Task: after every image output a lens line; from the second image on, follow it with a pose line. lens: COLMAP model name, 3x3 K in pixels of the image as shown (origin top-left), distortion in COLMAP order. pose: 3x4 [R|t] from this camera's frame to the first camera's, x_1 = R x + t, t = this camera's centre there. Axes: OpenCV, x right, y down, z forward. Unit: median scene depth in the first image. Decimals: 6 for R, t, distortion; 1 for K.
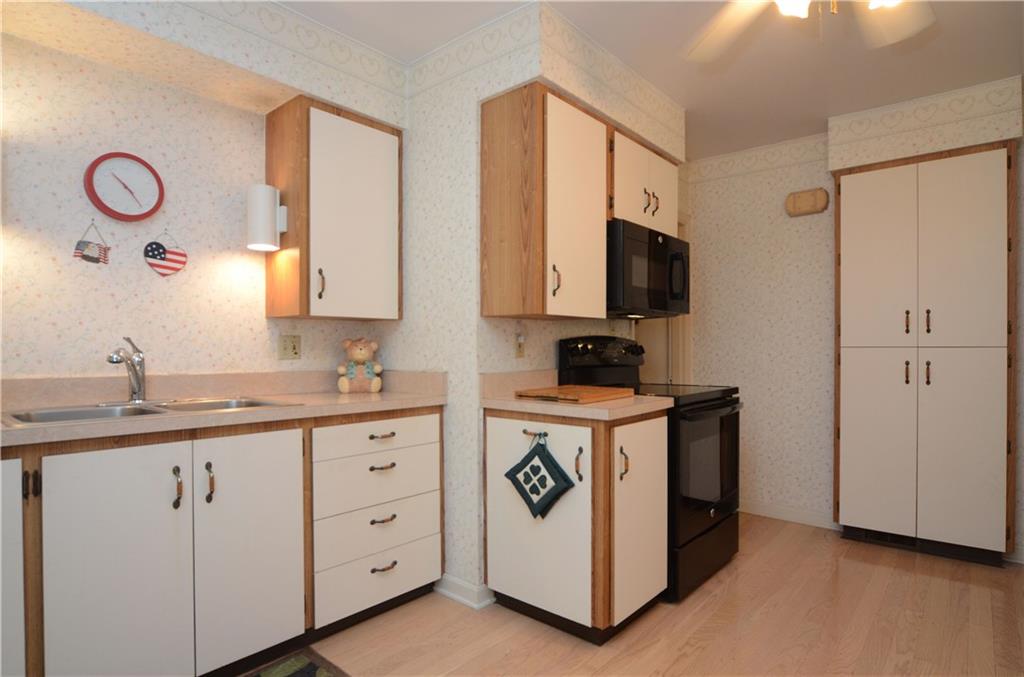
lens RADIAL K [[554.0, 0, 515.4], [0, 554.0, 352.6], [0, 0, 1]] dist [-0.021387, 0.002494]
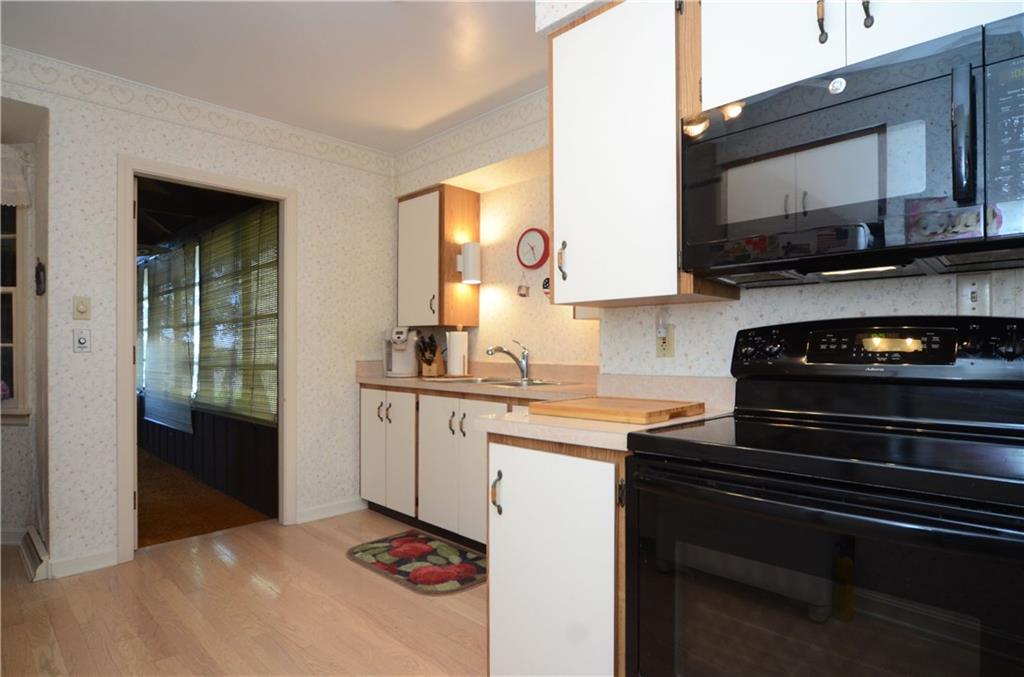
lens RADIAL K [[554.0, 0, 515.4], [0, 554.0, 352.6], [0, 0, 1]] dist [-0.021387, 0.002494]
pose [[-0.070220, 0.006566, -0.997510, 0.821648], [-0.007718, 0.999945, 0.007125, -0.000779], [0.997502, 0.008199, -0.070166, 0.919094]]
